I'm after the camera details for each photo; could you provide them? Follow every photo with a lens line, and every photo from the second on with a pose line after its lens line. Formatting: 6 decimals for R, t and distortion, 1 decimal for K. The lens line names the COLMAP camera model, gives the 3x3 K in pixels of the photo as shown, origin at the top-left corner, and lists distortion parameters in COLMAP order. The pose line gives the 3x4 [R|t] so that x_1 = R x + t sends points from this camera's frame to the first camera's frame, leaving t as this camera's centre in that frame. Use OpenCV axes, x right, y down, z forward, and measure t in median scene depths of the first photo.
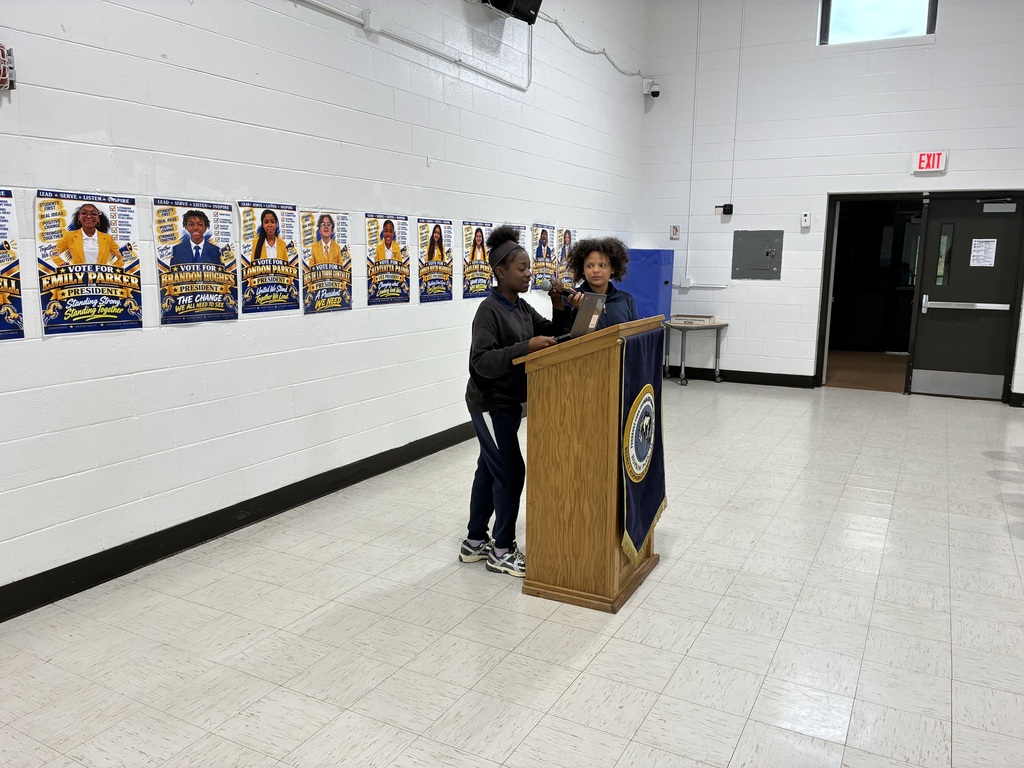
lens RADIAL K [[770.8, 0, 531.9], [0, 770.8, 393.5], [0, 0, 1]] dist [0.041050, -0.053611]
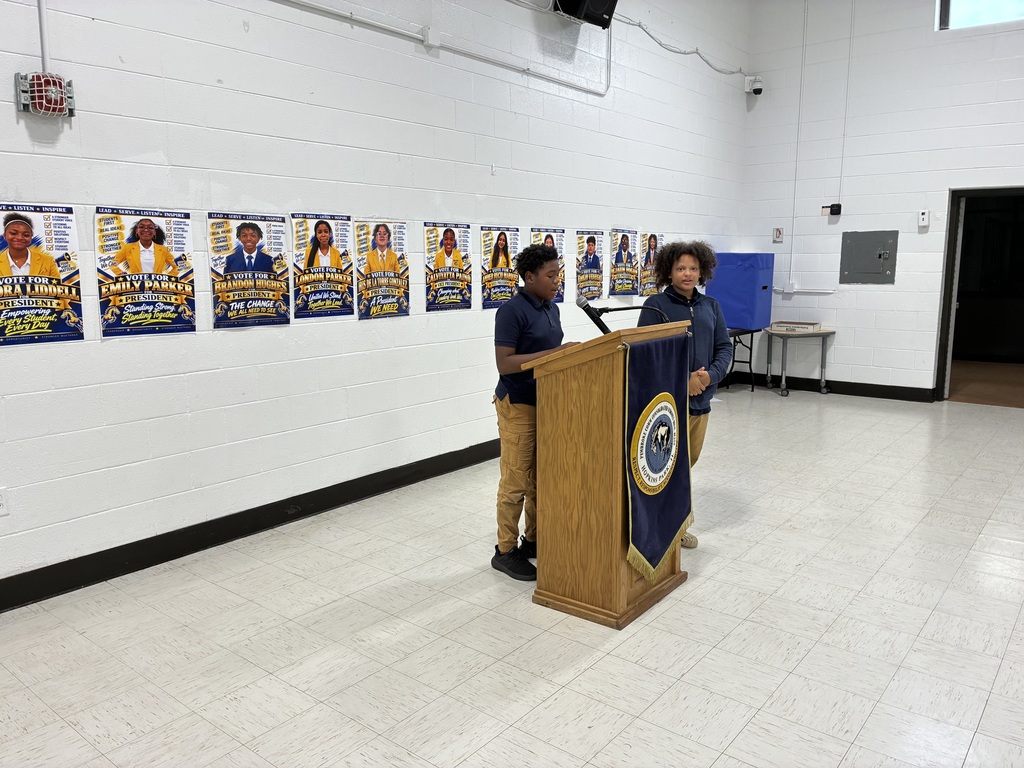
lens RADIAL K [[770.8, 0, 521.5], [0, 770.8, 388.0], [0, 0, 1]] dist [0.041050, -0.053611]
pose [[0.981702, 0.018396, -0.189531, 0.126718], [-0.021517, 0.999664, -0.014426, 0.000046], [0.189202, 0.018240, 0.981769, 0.020061]]
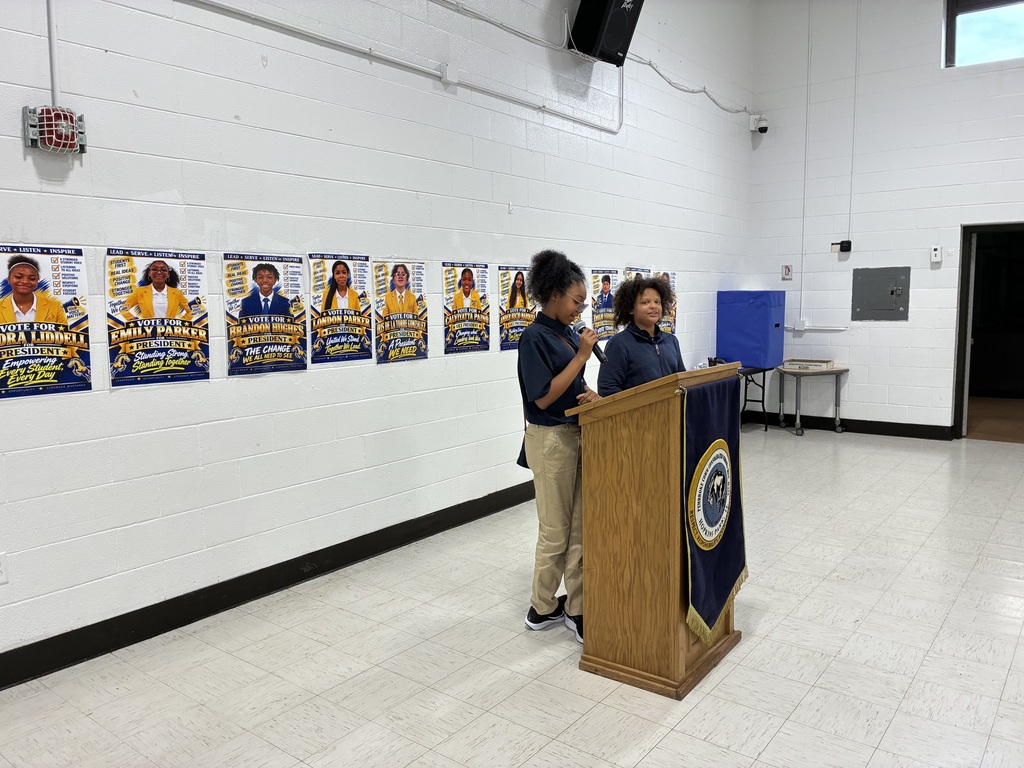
lens RADIAL K [[770.8, 0, 522.5], [0, 770.8, 389.7], [0, 0, 1]] dist [0.041050, -0.053611]
pose [[0.984965, -0.002339, -0.172738, 0.064895], [-0.008644, 0.997988, -0.062803, -0.008892], [0.172537, 0.063352, 0.982964, 0.061148]]
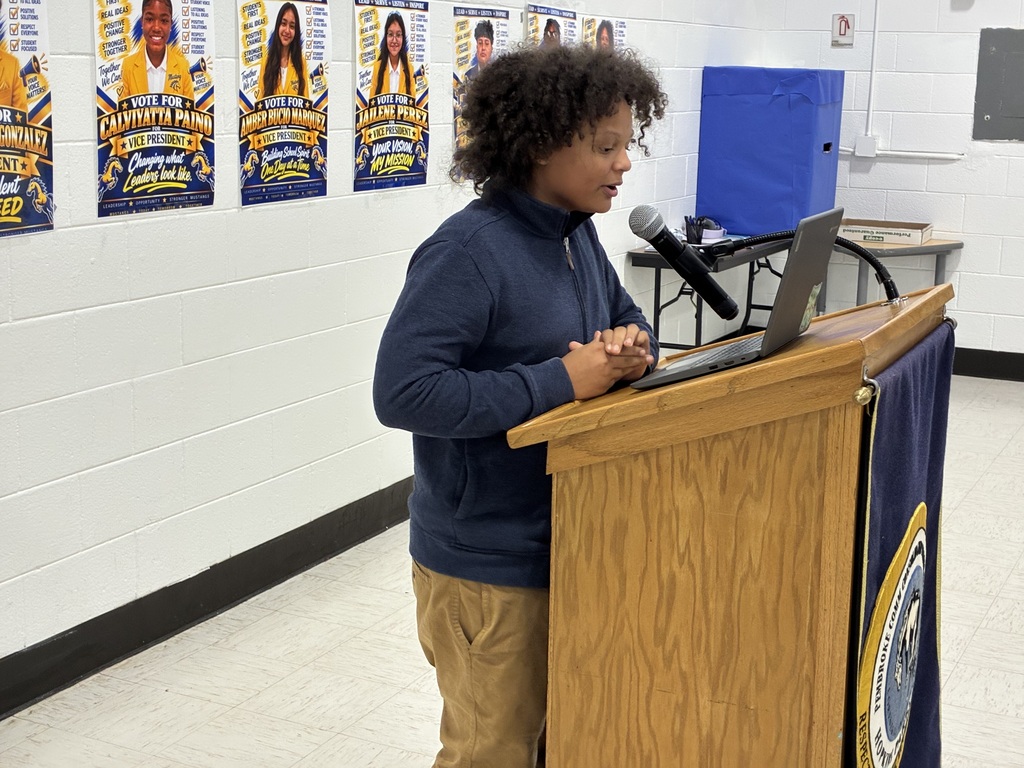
lens RADIAL K [[1547.4, 0, 540.1], [0, 1547.4, 368.1], [0, 0, 1]] dist [0.023908, 0.000000]
pose [[0.999432, 0.009621, 0.032295, -0.025581], [-0.010087, 0.999847, 0.014295, -0.062094], [-0.032153, -0.014613, 0.999376, 0.280085]]
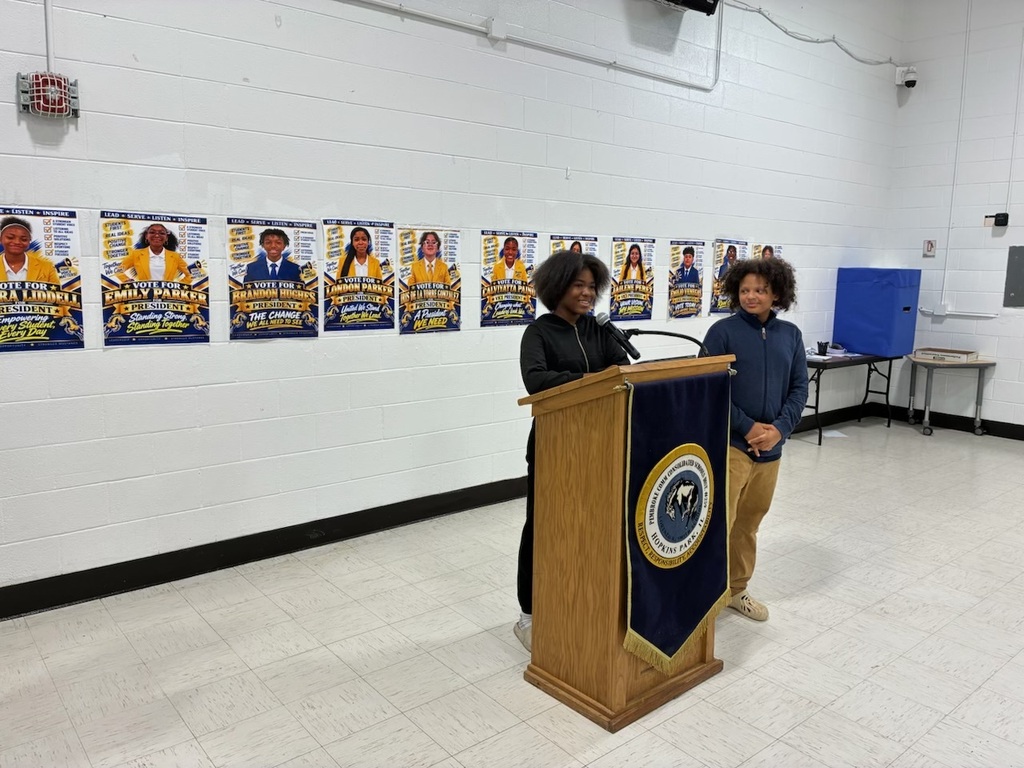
lens RADIAL K [[770.8, 0, 523.8], [0, 770.8, 384.5], [0, 0, 1]] dist [0.041050, -0.053611]
pose [[0.923770, 0.064399, -0.377495, 0.229901], [-0.076449, 0.996928, -0.017006, -0.036381], [0.375240, 0.044569, 0.925856, 0.172242]]
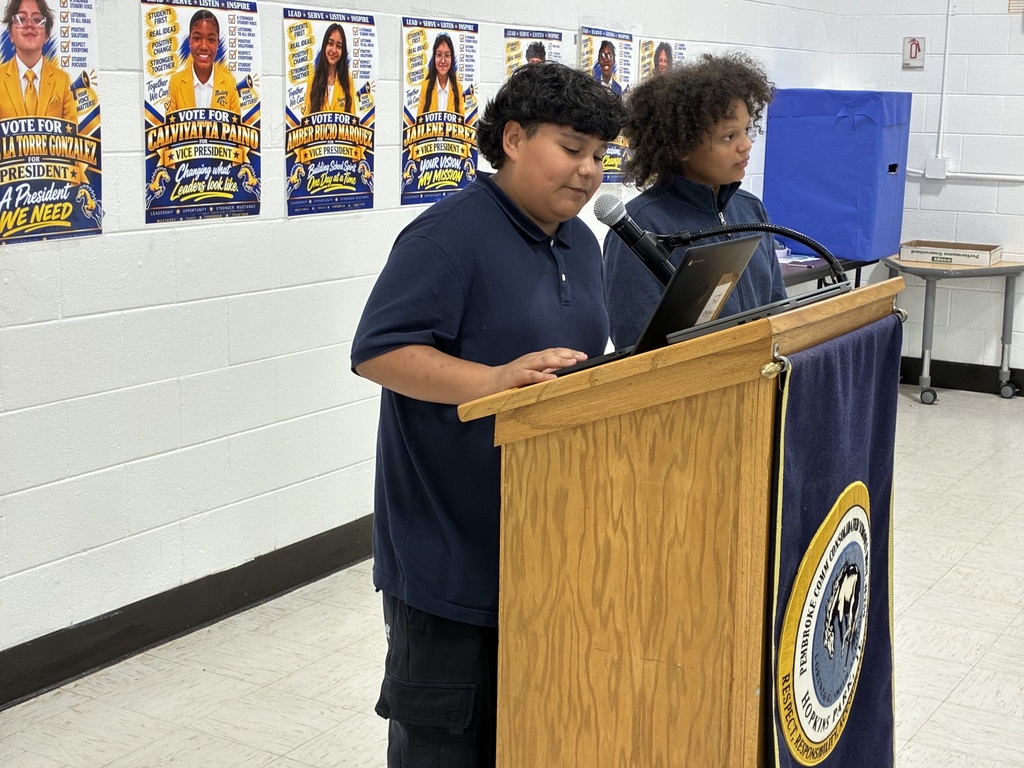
lens RADIAL K [[1547.4, 0, 536.2], [0, 1547.4, 390.6], [0, 0, 1]] dist [0.023908, 0.000000]
pose [[0.998795, 0.021301, -0.044220, 0.030690], [-0.020904, 0.999737, 0.009427, -0.045440], [0.044410, -0.008491, 0.998977, 0.241254]]
